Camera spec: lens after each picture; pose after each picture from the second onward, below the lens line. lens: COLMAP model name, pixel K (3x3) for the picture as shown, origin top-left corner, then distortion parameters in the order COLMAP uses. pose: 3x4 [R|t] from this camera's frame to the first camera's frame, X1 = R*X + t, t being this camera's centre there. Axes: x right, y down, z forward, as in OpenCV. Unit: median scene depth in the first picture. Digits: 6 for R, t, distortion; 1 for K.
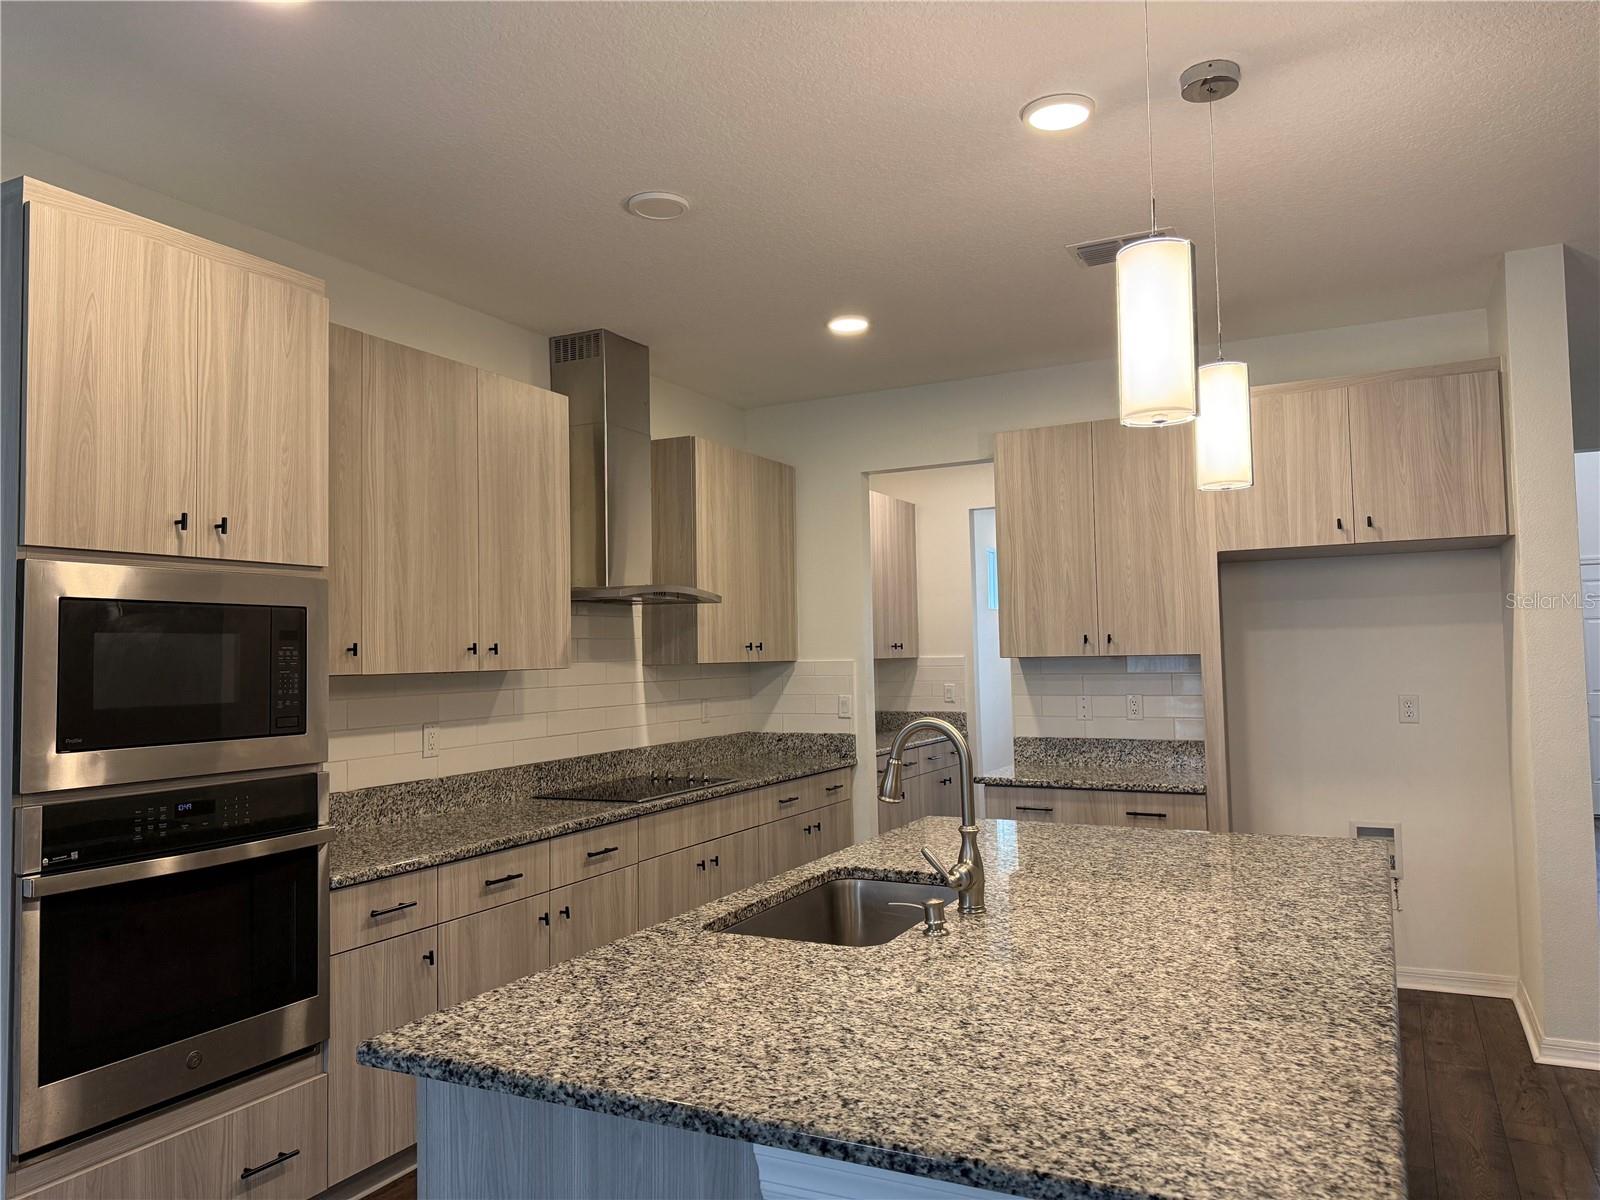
lens RADIAL K [[1129.3, 0, 804.9], [0, 1129.3, 613.6], [0, 0, 1]] dist [0.021406, -0.003800]
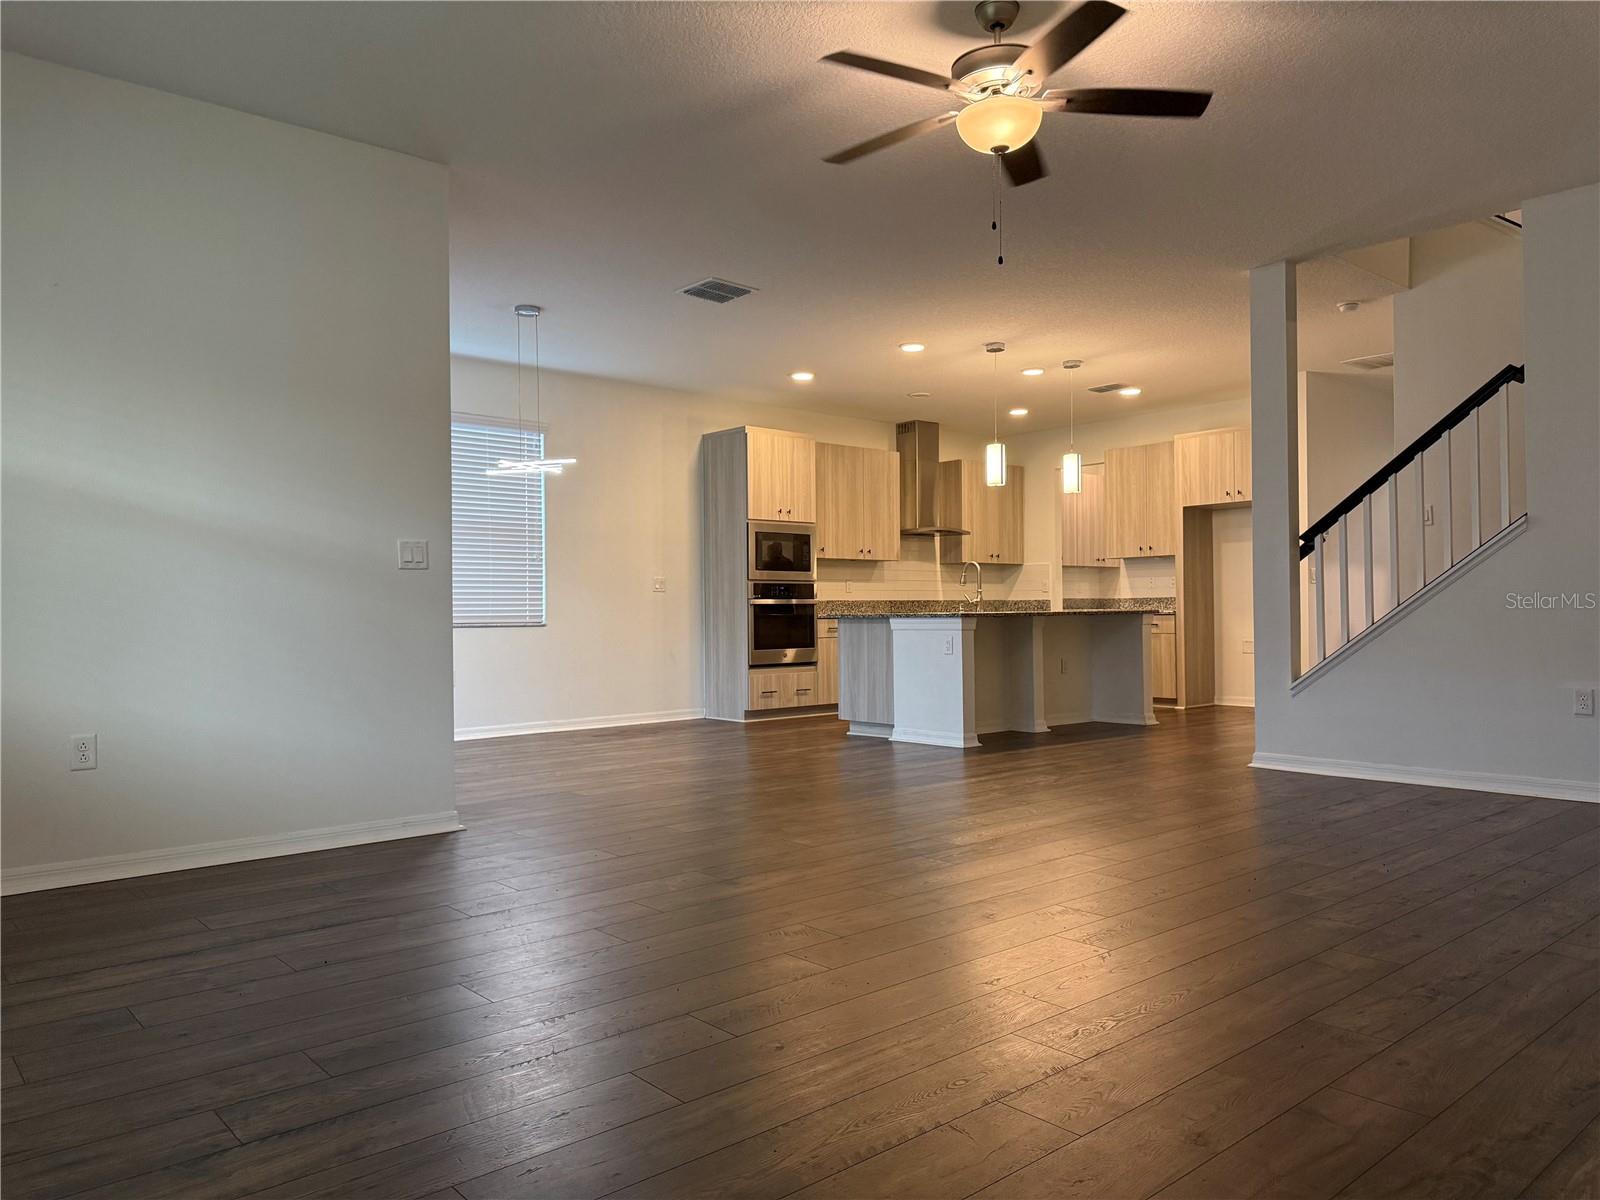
lens RADIAL K [[1129.3, 0, 804.9], [0, 1129.3, 613.6], [0, 0, 1]] dist [0.021406, -0.003800]
pose [[0.929337, 0.007571, -0.369154, 0.508633], [0.008978, 0.999031, 0.043089, 0.053833], [0.369123, -0.043358, 0.928369, -1.378191]]
